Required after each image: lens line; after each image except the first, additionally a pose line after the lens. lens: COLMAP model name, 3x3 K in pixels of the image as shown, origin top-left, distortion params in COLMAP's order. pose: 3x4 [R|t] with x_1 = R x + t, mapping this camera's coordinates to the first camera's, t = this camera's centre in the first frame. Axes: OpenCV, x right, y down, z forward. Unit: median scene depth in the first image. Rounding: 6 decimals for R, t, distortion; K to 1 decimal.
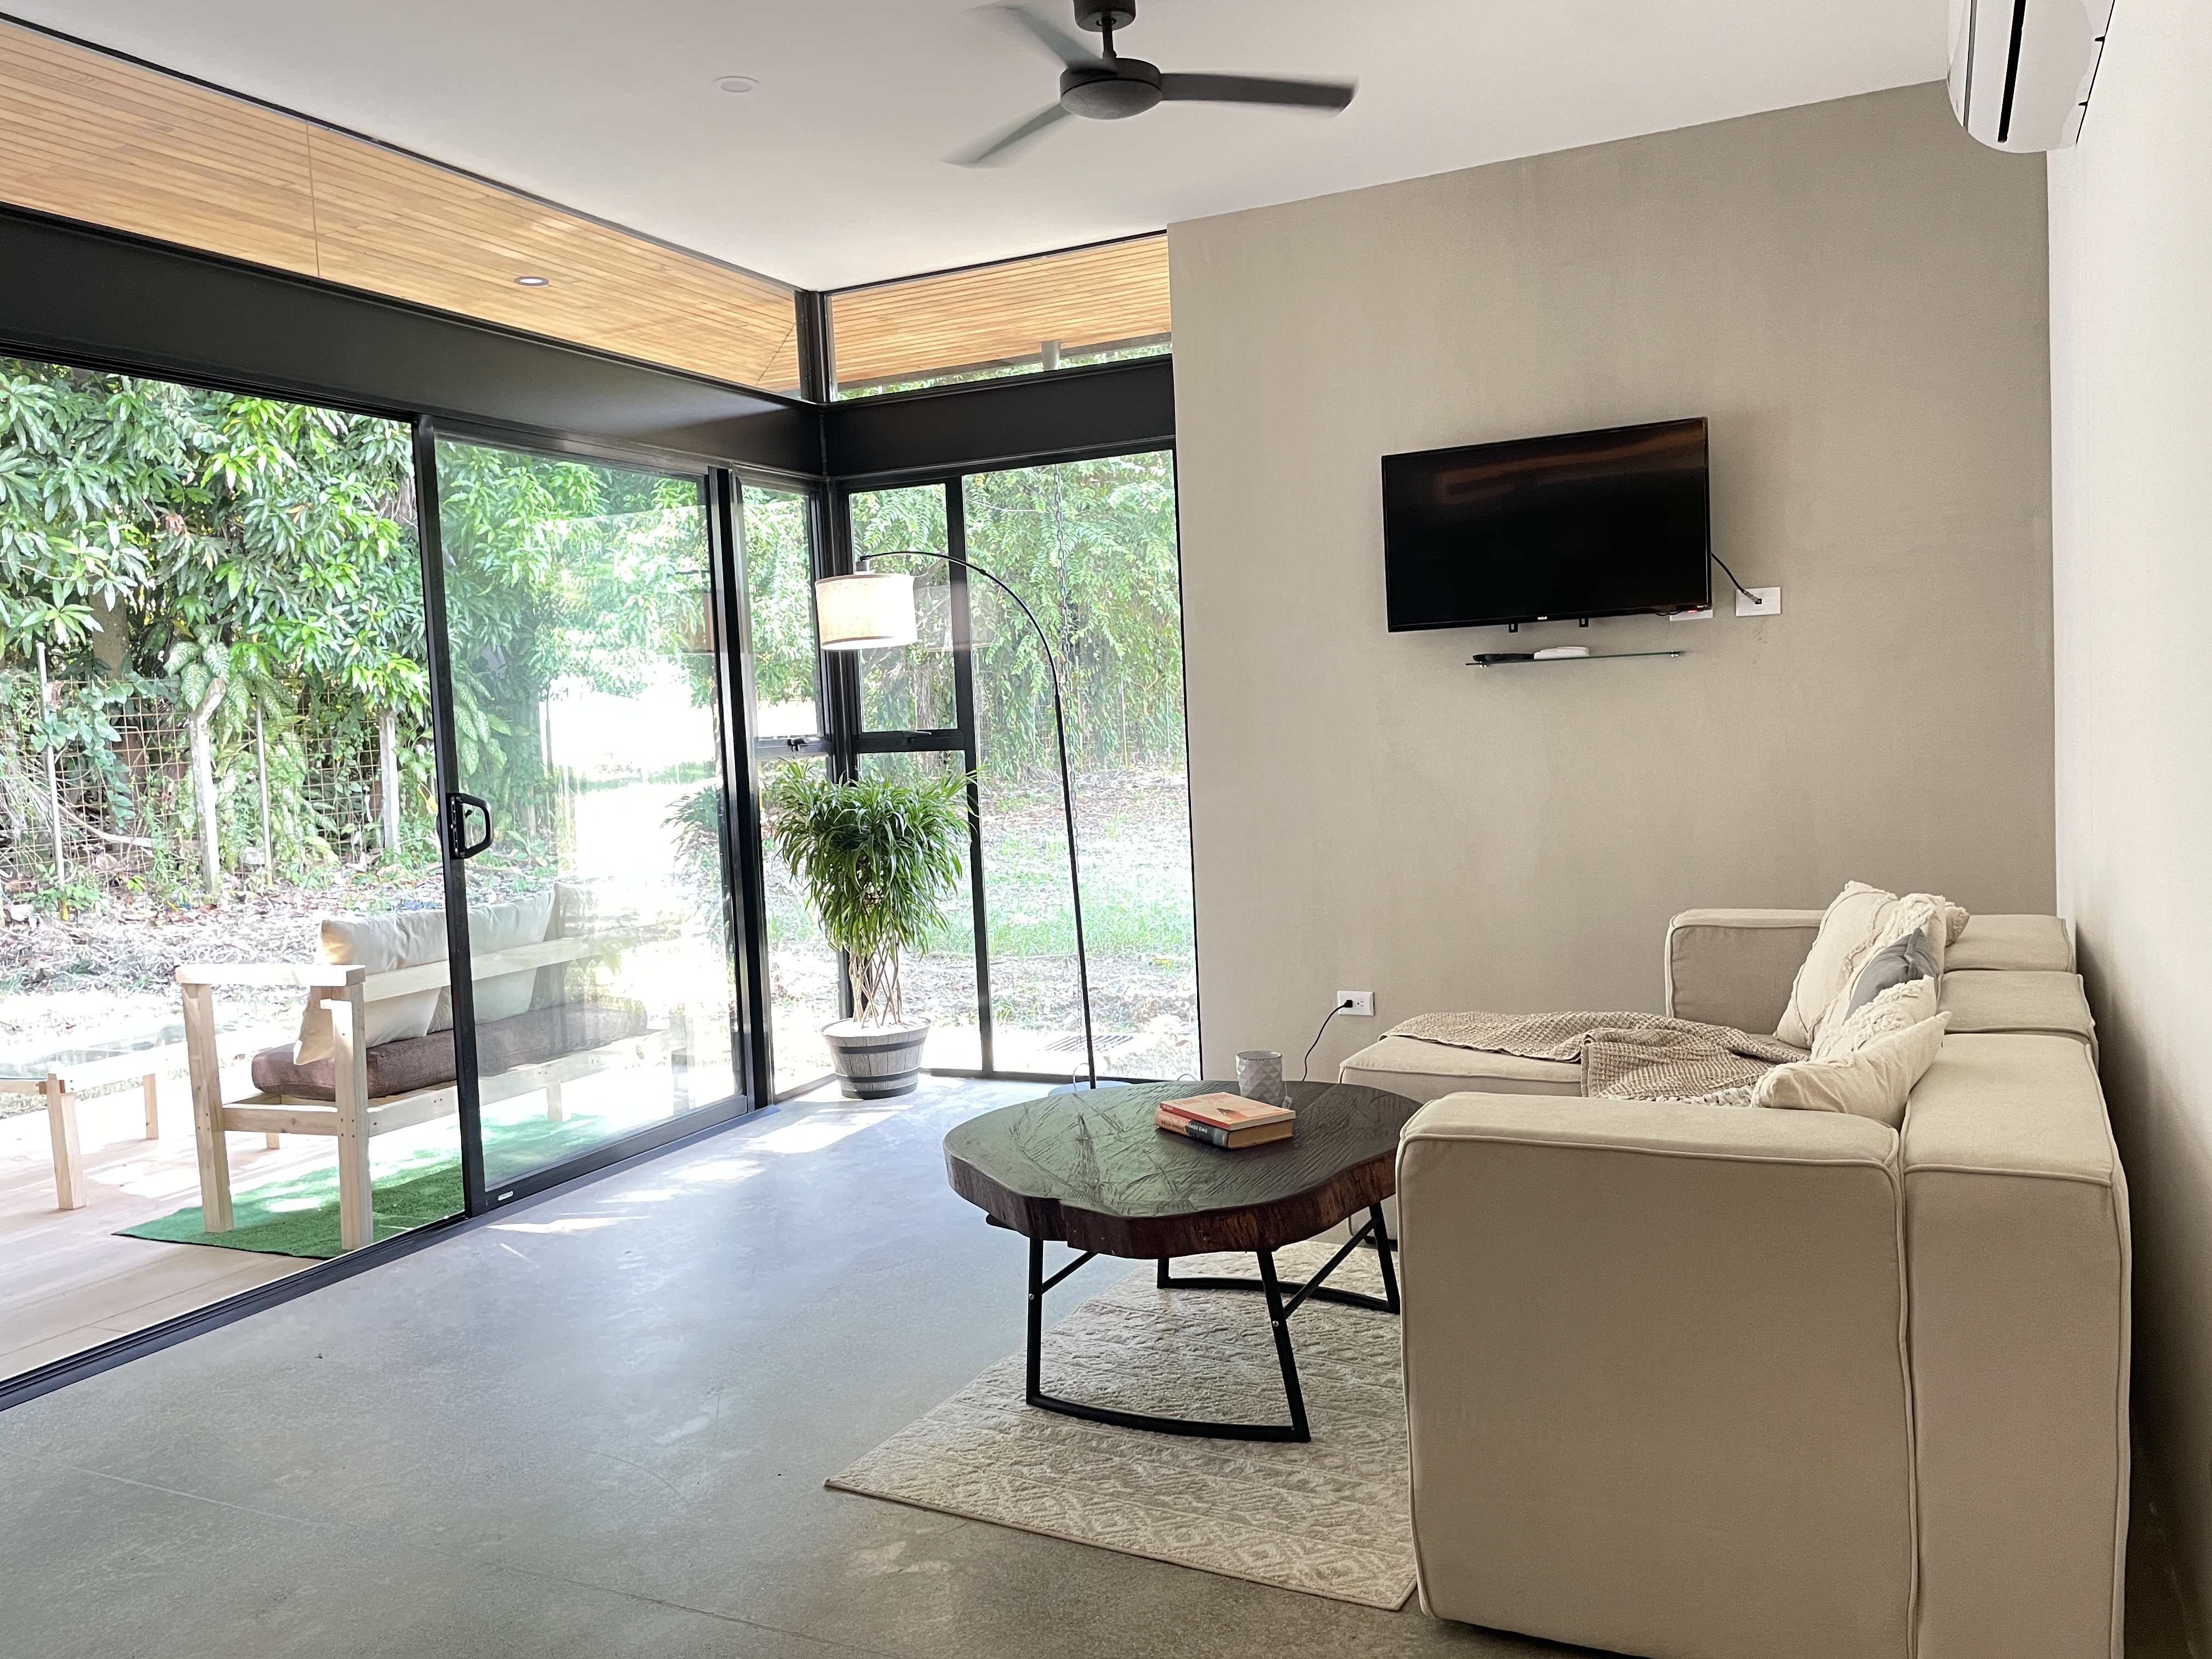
lens RADIAL K [[1671.6, 0, 1106.3], [0, 1671.6, 816.2], [0, 0, 1]] dist [0.090423, -0.122256]
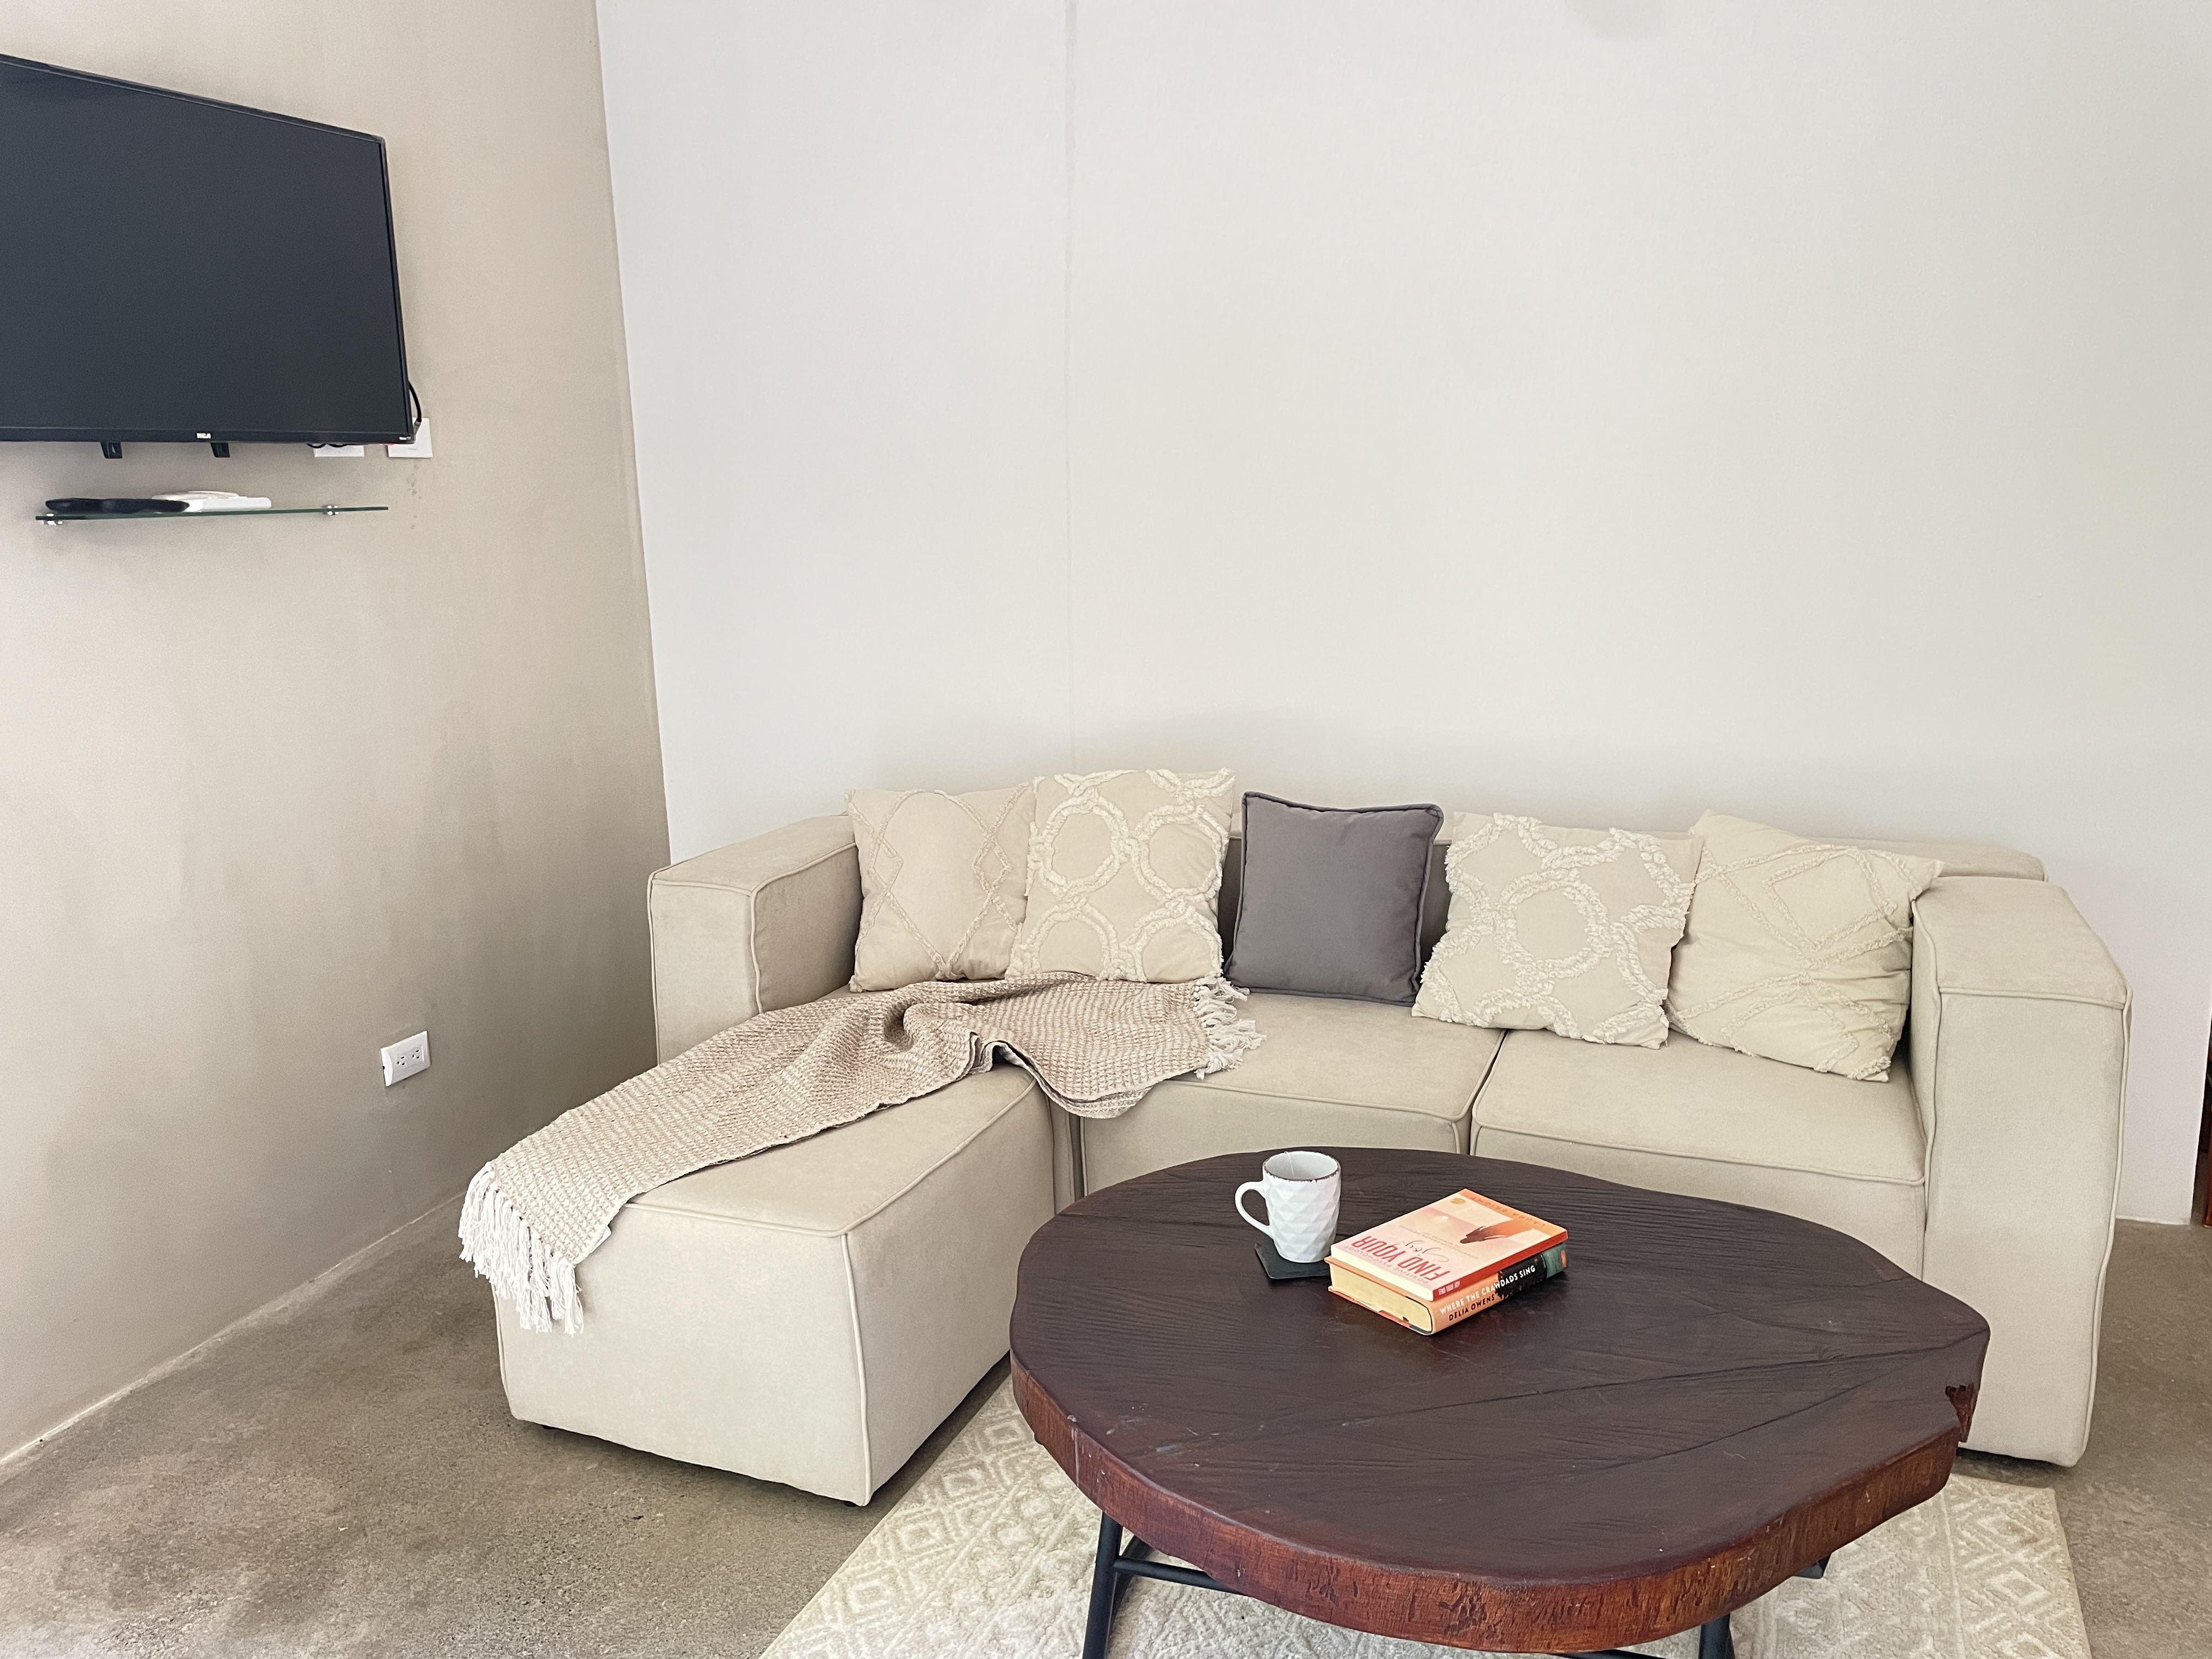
lens RADIAL K [[1671.6, 0, 1102.0], [0, 1671.6, 819.3], [0, 0, 1]] dist [0.090423, -0.122256]
pose [[-0.093472, -0.146970, 0.984714, -0.319506], [0.095847, 0.983123, 0.155831, -0.052216], [-0.990998, 0.108947, -0.077808, 0.750801]]
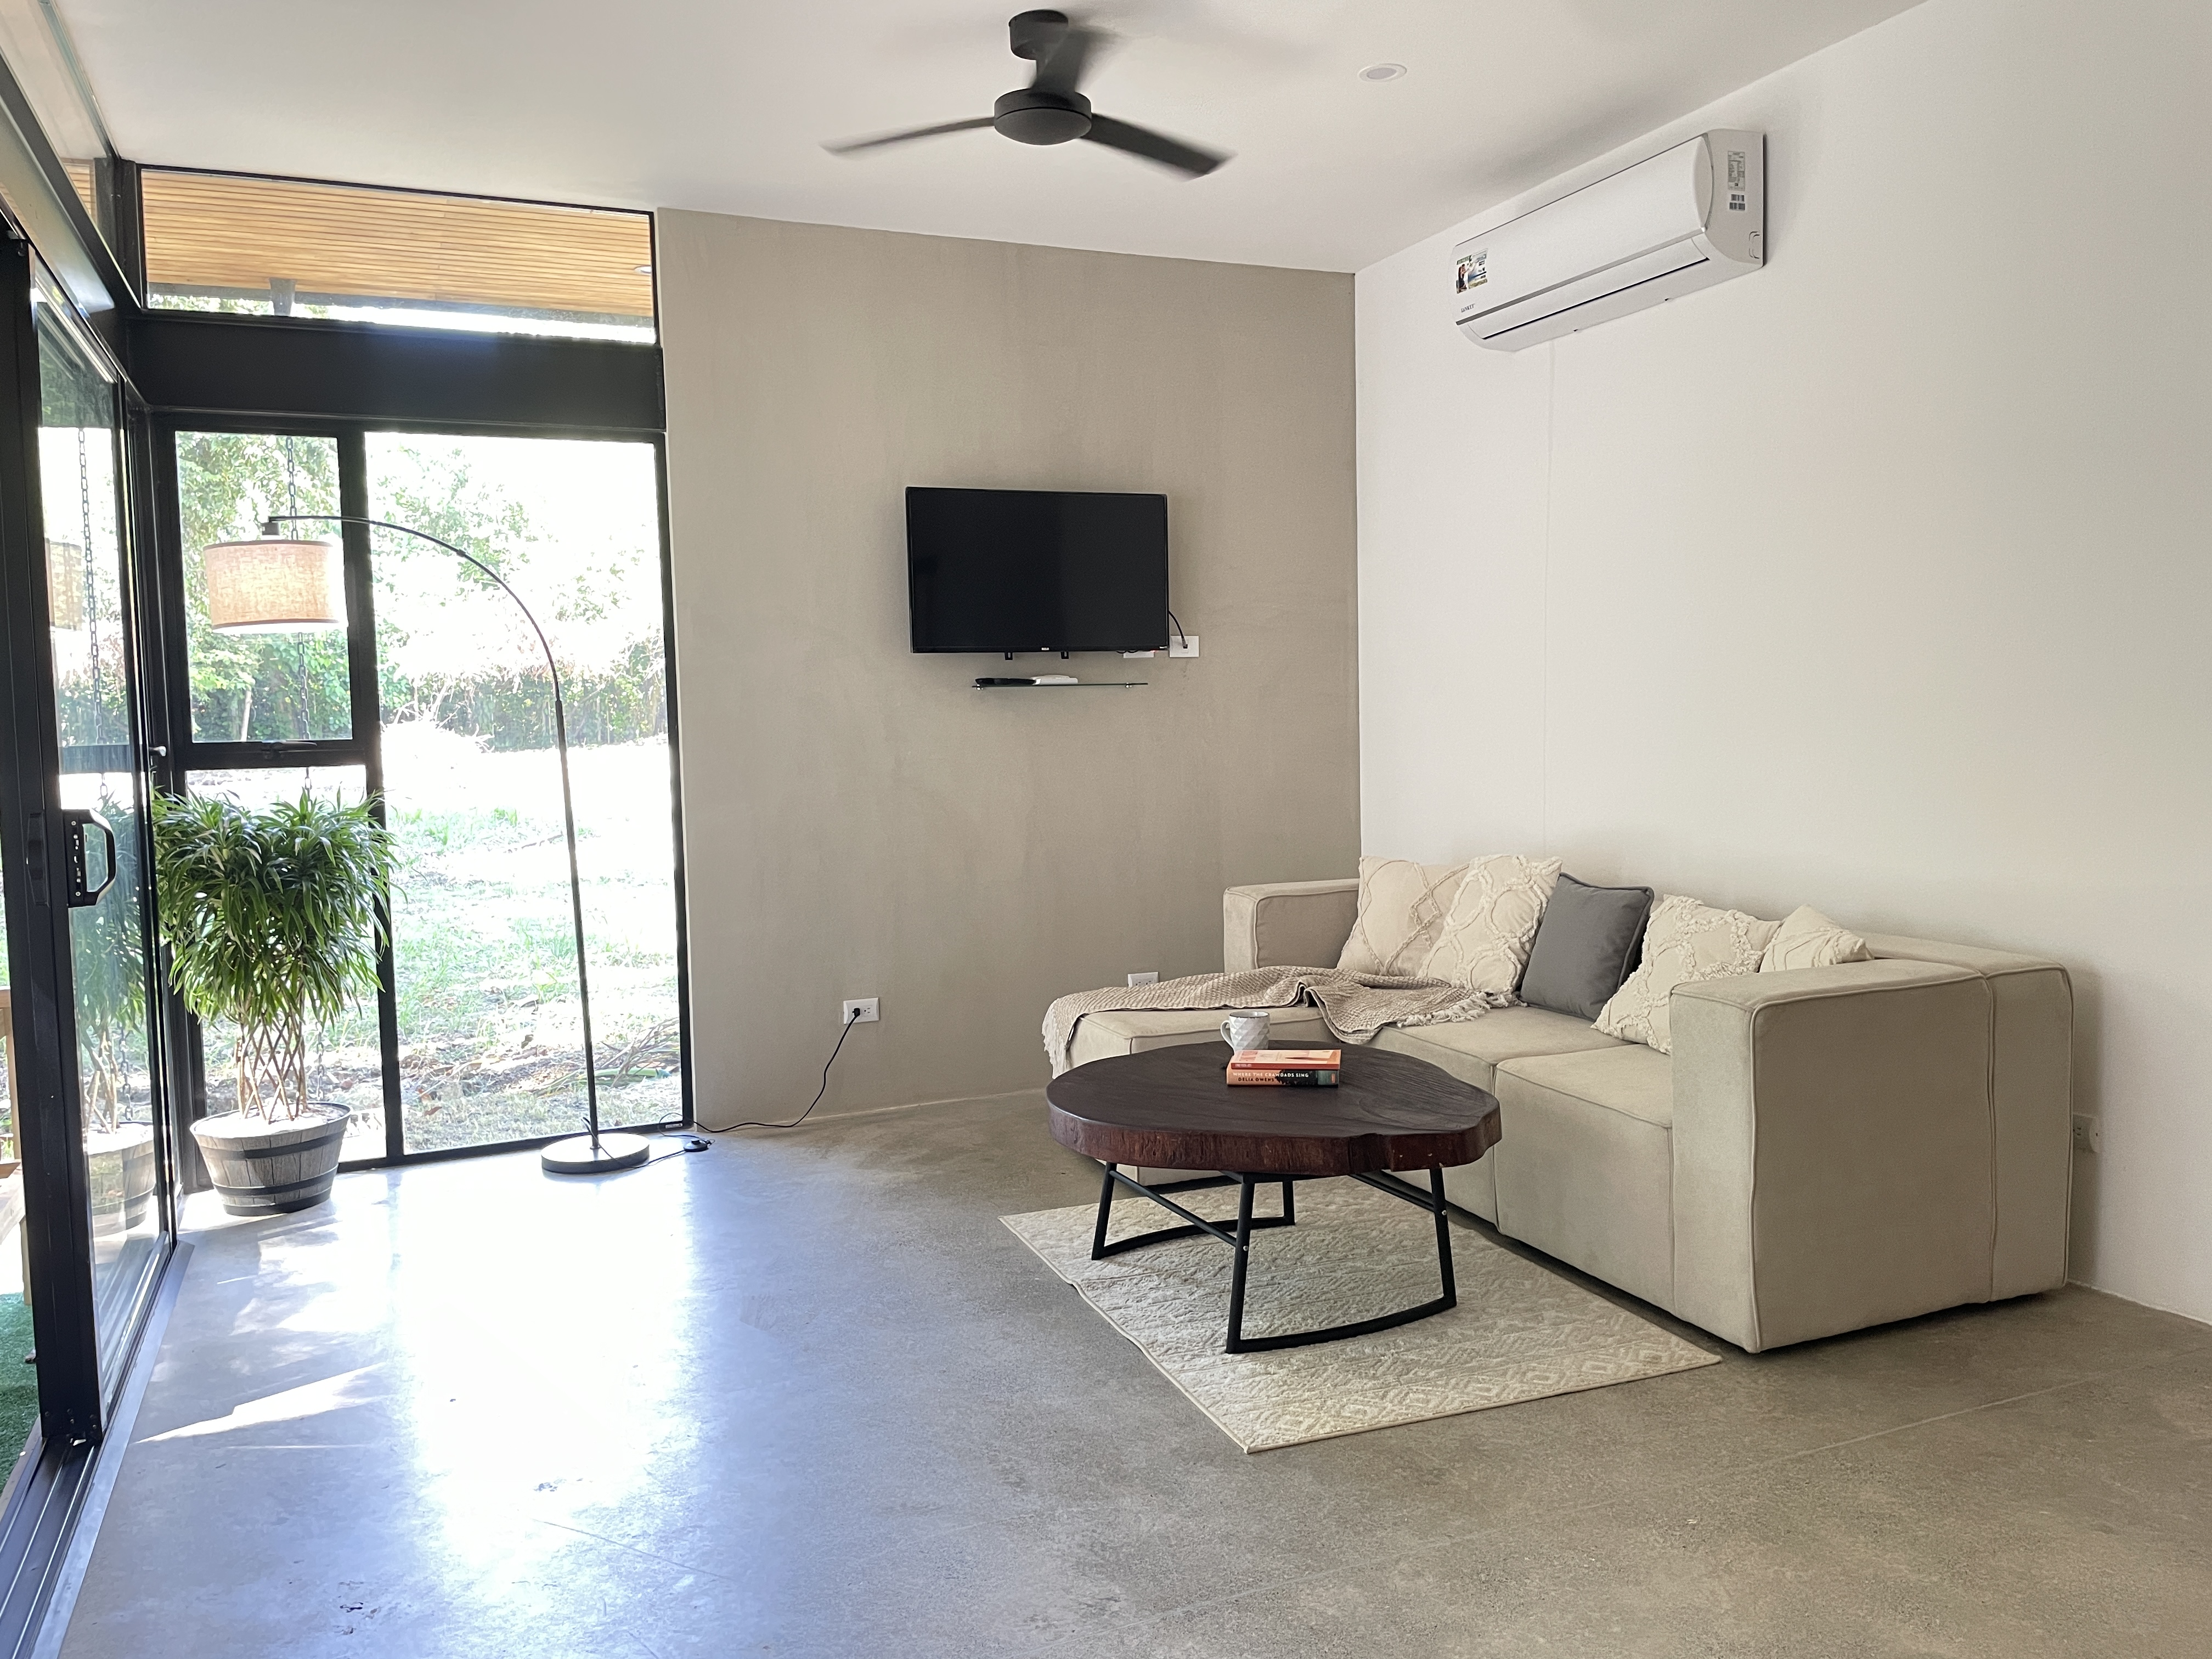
lens RADIAL K [[1671.6, 0, 1105.3], [0, 1671.6, 817.4], [0, 0, 1]] dist [0.090423, -0.122256]
pose [[0.656117, -0.016821, 0.754471, -0.562092], [0.041558, 0.999040, -0.013867, 0.014258], [-0.753514, 0.040452, 0.656186, 0.221060]]
